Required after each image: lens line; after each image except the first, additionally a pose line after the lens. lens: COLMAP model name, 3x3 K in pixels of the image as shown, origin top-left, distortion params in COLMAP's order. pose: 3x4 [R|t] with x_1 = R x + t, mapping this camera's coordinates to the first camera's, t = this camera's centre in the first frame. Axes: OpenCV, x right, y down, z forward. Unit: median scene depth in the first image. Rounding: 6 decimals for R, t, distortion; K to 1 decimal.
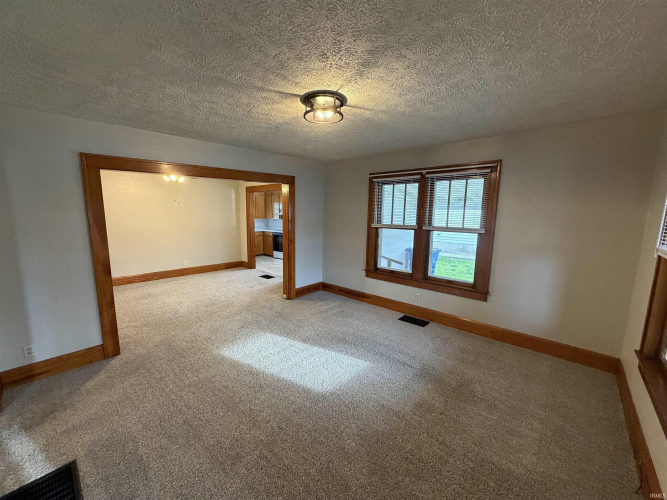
lens RADIAL K [[265.7, 0, 331.6], [0, 265.7, 250.3], [0, 0, 1]] dist [0.000266, 0.000070]
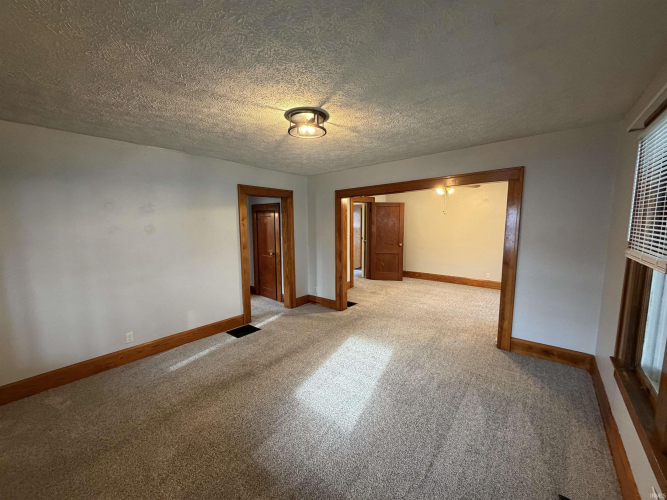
lens RADIAL K [[265.7, 0, 331.0], [0, 265.7, 252.0], [0, 0, 1]] dist [0.000266, 0.000070]
pose [[0.057092, 0.105939, -0.992732, 0.498547], [-0.130451, 0.986621, 0.097785, -0.073930], [0.989810, 0.123920, 0.070148, 0.512509]]
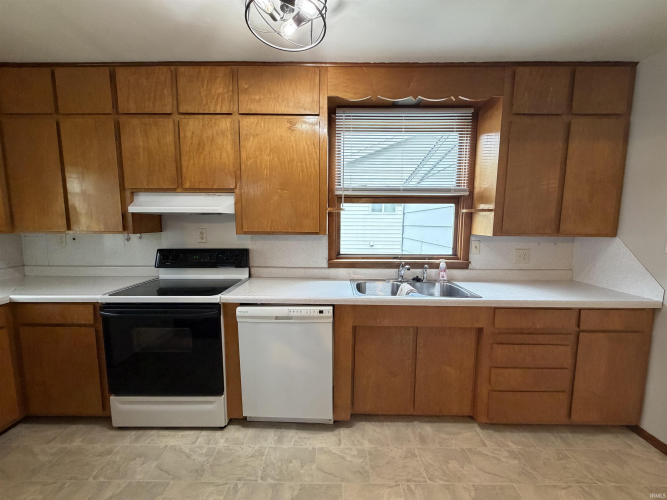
lens RADIAL K [[265.7, 0, 331.8], [0, 265.7, 250.3], [0, 0, 1]] dist [0.000266, 0.000070]
pose [[0.747588, -0.078576, 0.659499, -0.431930], [0.097460, 0.995207, 0.008097, -0.180468], [-0.656974, 0.058221, 0.751662, 1.467726]]
